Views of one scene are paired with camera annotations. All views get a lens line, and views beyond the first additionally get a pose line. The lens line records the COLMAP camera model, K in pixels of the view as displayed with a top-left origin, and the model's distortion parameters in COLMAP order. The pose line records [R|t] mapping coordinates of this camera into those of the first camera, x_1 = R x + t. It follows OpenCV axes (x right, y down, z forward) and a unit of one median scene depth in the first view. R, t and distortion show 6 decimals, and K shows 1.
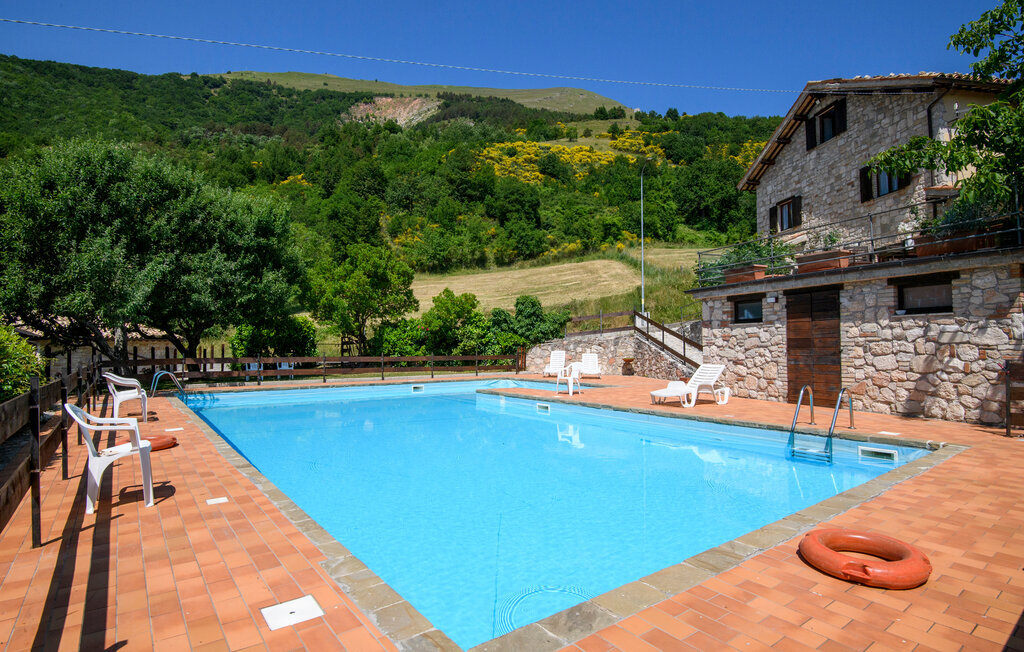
lens RADIAL K [[521.6, 0, 512.0], [0, 521.6, 326.0], [0, 0, 1]] dist [0.015011, -0.037959]
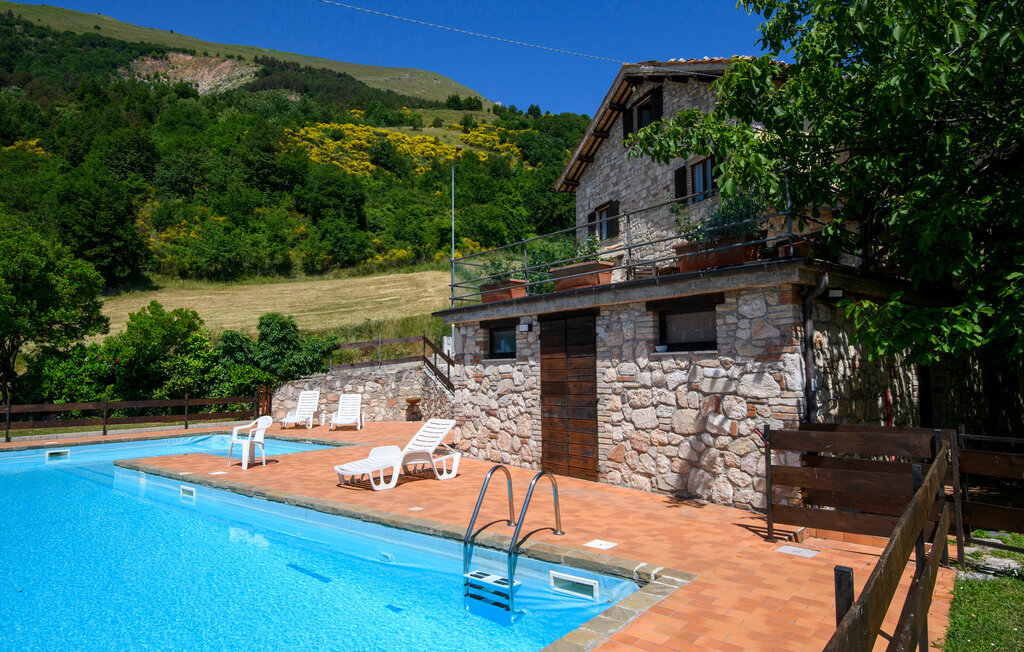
lens RADIAL K [[616.8, 0, 512.0], [0, 616.8, 326.0], [0, 0, 1]] dist [0.031176, -0.042238]
pose [[0.967110, 0.012693, 0.254041, 0.134564], [-0.003094, 0.999267, -0.038148, -0.009945], [-0.254339, 0.036108, 0.966441, 0.090663]]
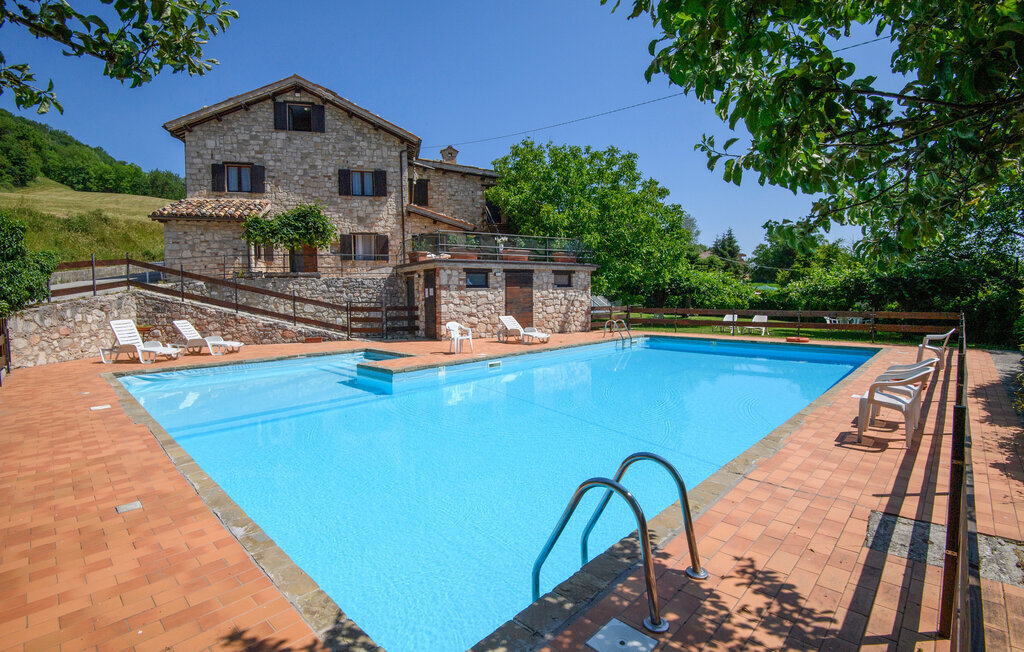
lens RADIAL K [[462.7, 0, 512.0], [0, 462.7, 326.0], [0, 0, 1]] dist [-0.041343, 0.000003]
pose [[-0.143952, -0.066788, 0.987328, -0.467321], [-0.026995, 0.997614, 0.063548, 0.008785], [-0.989216, -0.017505, -0.145412, 0.595480]]
